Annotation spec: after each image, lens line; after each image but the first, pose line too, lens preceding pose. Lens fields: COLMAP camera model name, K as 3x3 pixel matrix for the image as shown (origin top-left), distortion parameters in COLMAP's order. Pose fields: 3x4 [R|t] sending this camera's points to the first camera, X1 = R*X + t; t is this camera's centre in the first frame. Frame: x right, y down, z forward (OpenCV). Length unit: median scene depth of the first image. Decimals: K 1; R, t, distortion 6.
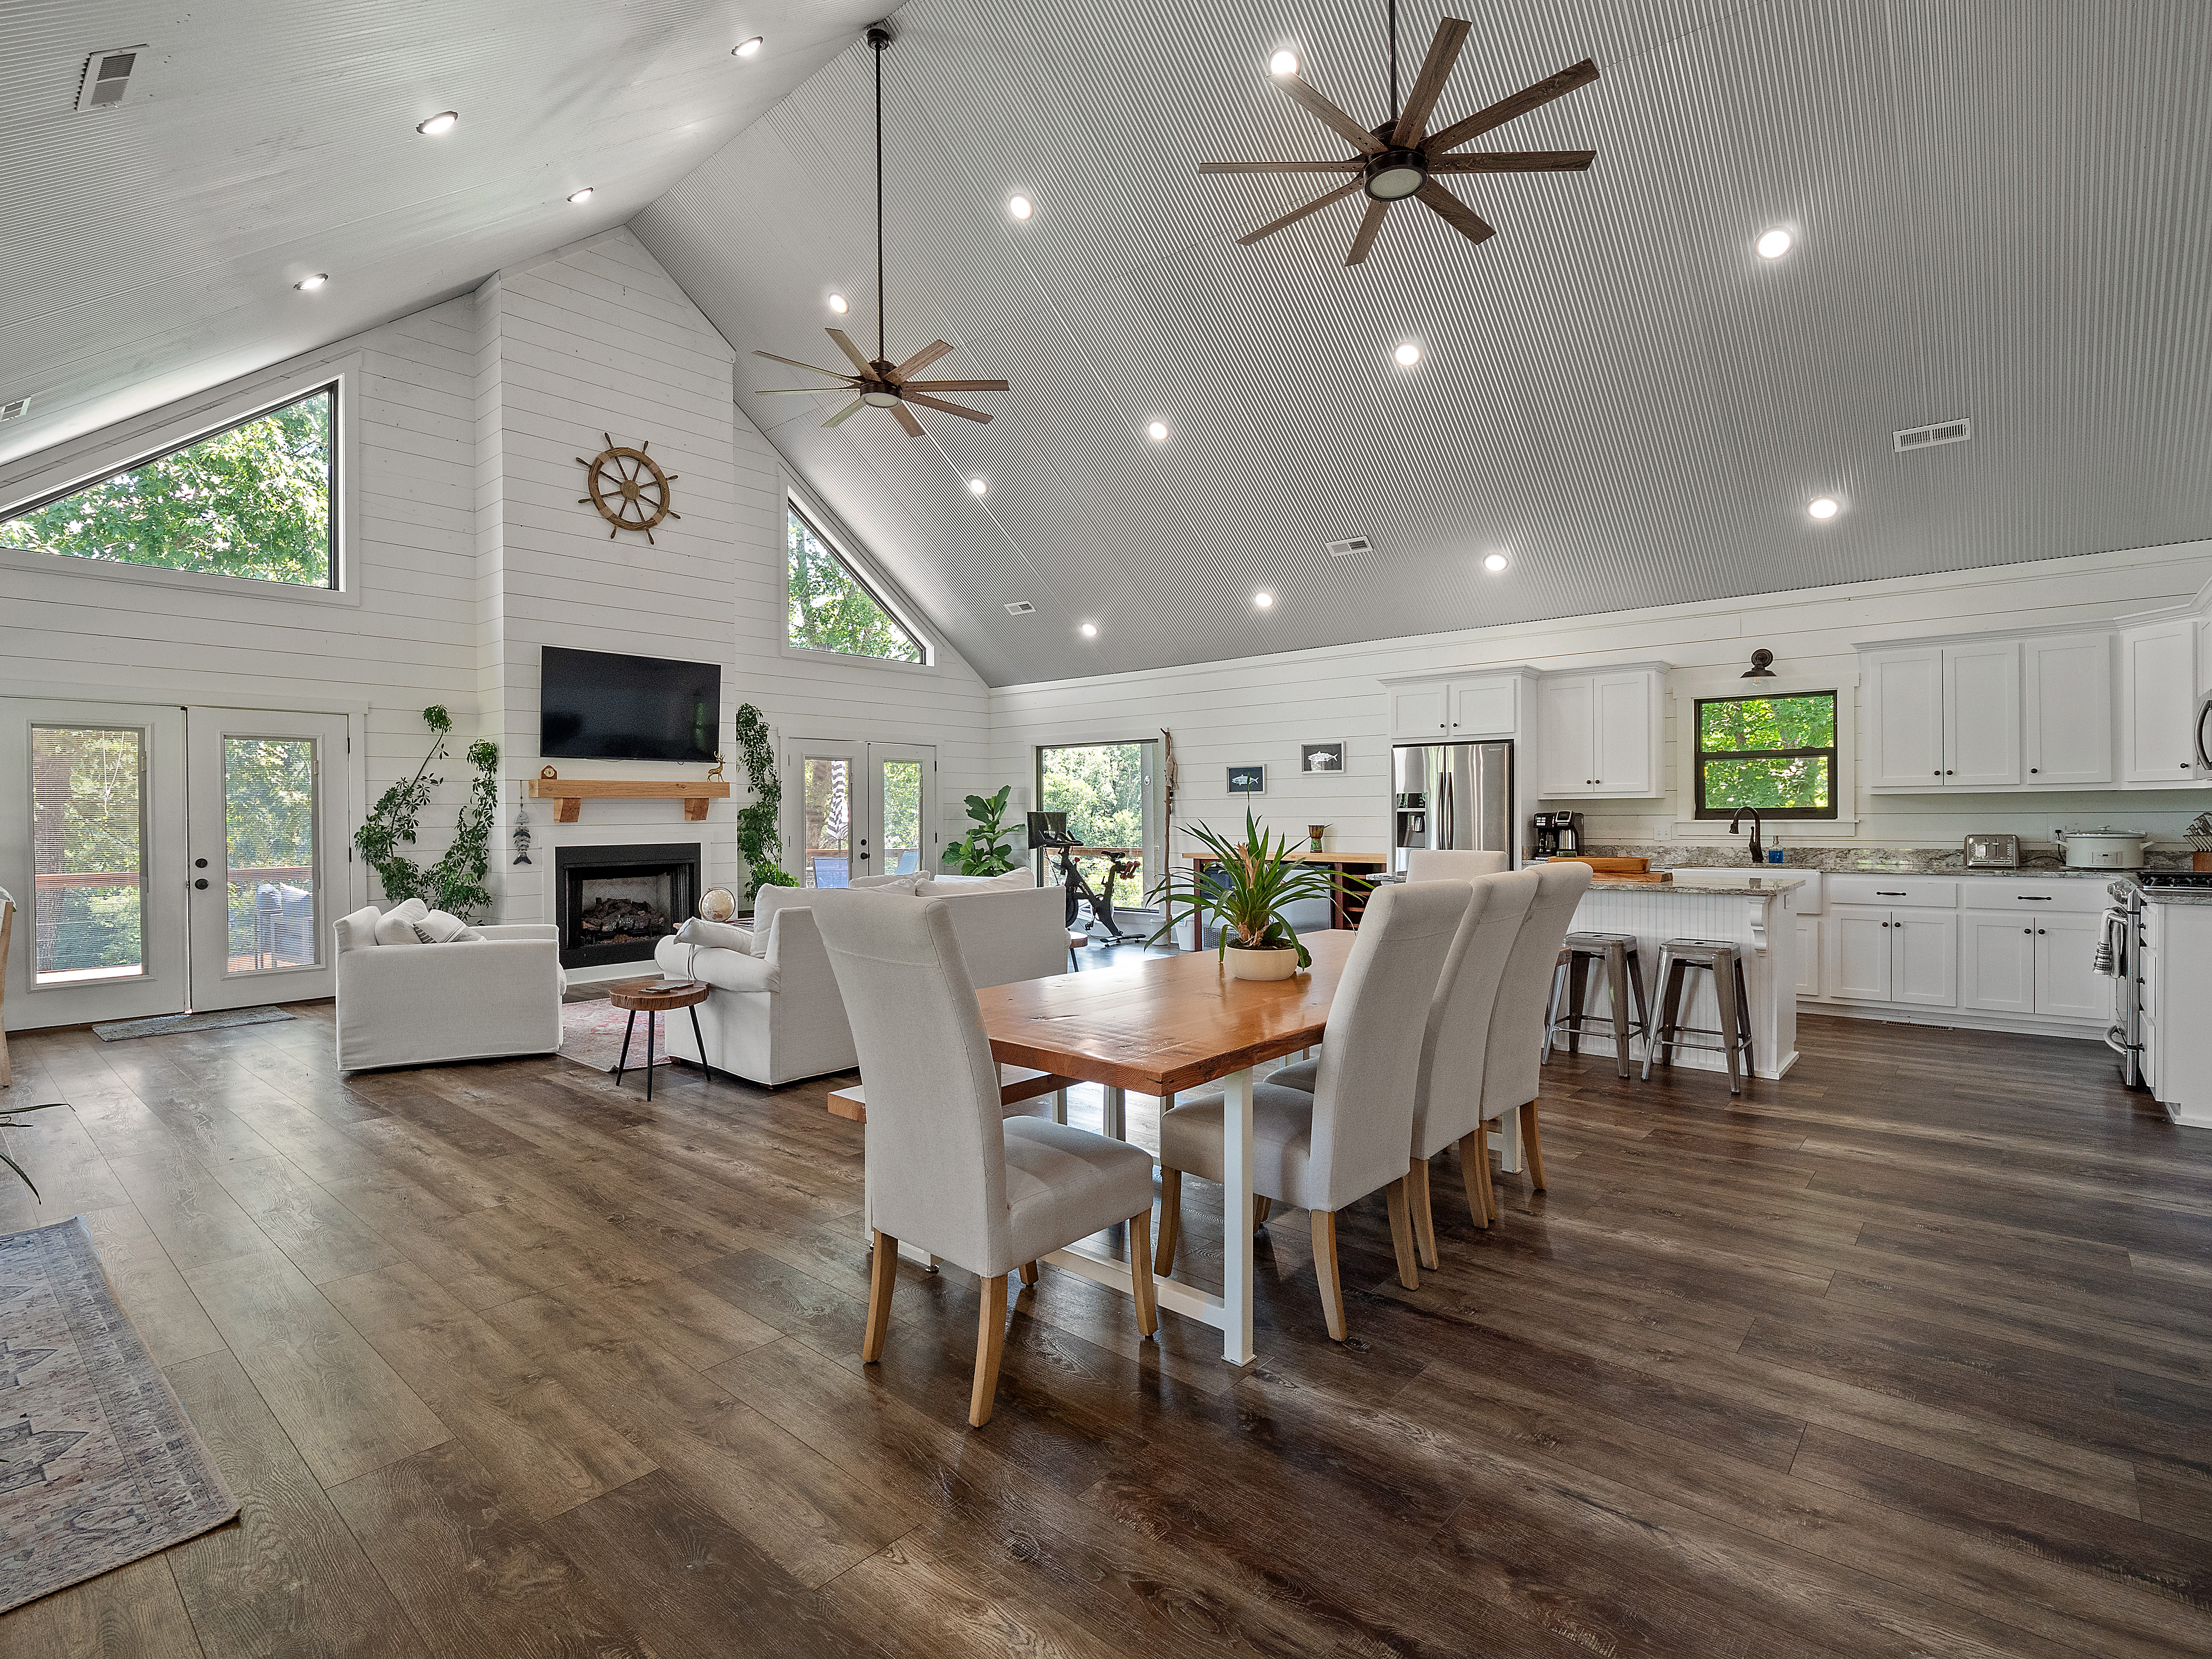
lens RADIAL K [[1075.8, 0, 1100.7], [0, 1075.8, 817.4], [0, 0, 1]] dist [-0.013345, 0.001043]
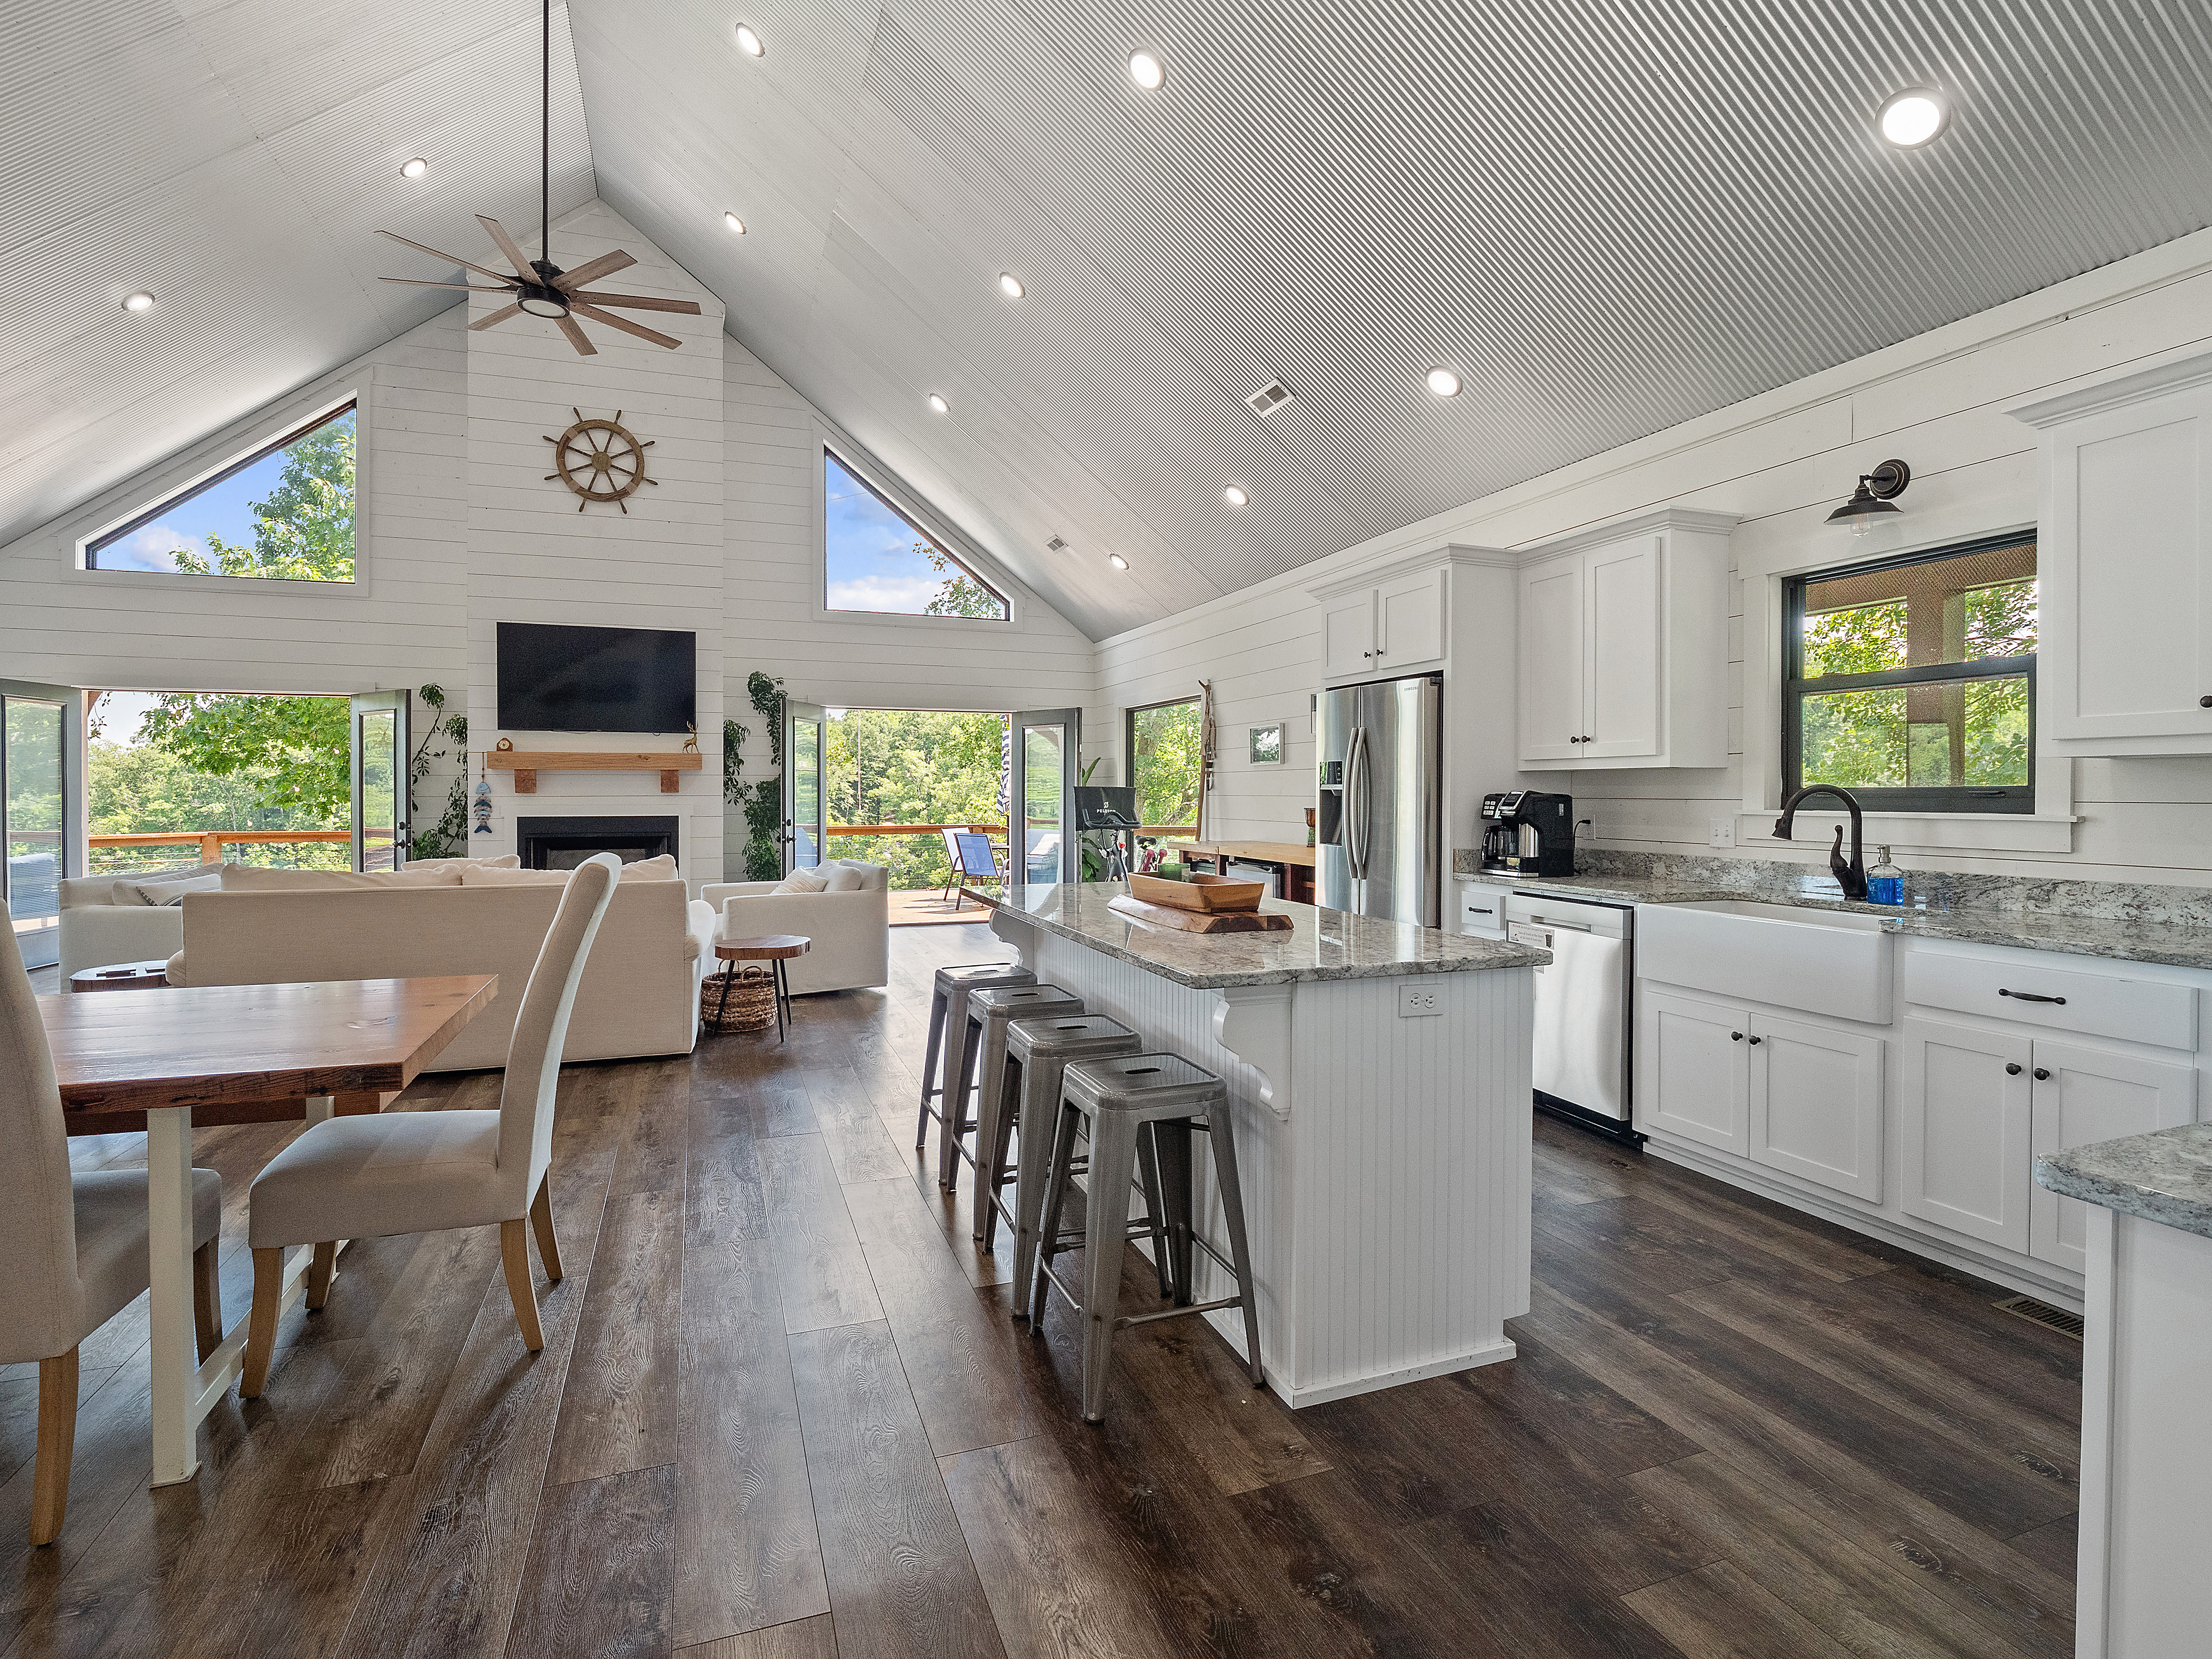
lens RADIAL K [[1080.9, 0, 1093.5], [0, 1080.9, 792.3], [0, 0, 1]] dist [-0.010811, 0.000866]
pose [[0.880113, 0.009775, -0.474664, 0.544916], [-0.010207, 0.999947, 0.001667, -0.003845], [0.474655, 0.003378, 0.880166, 0.409641]]
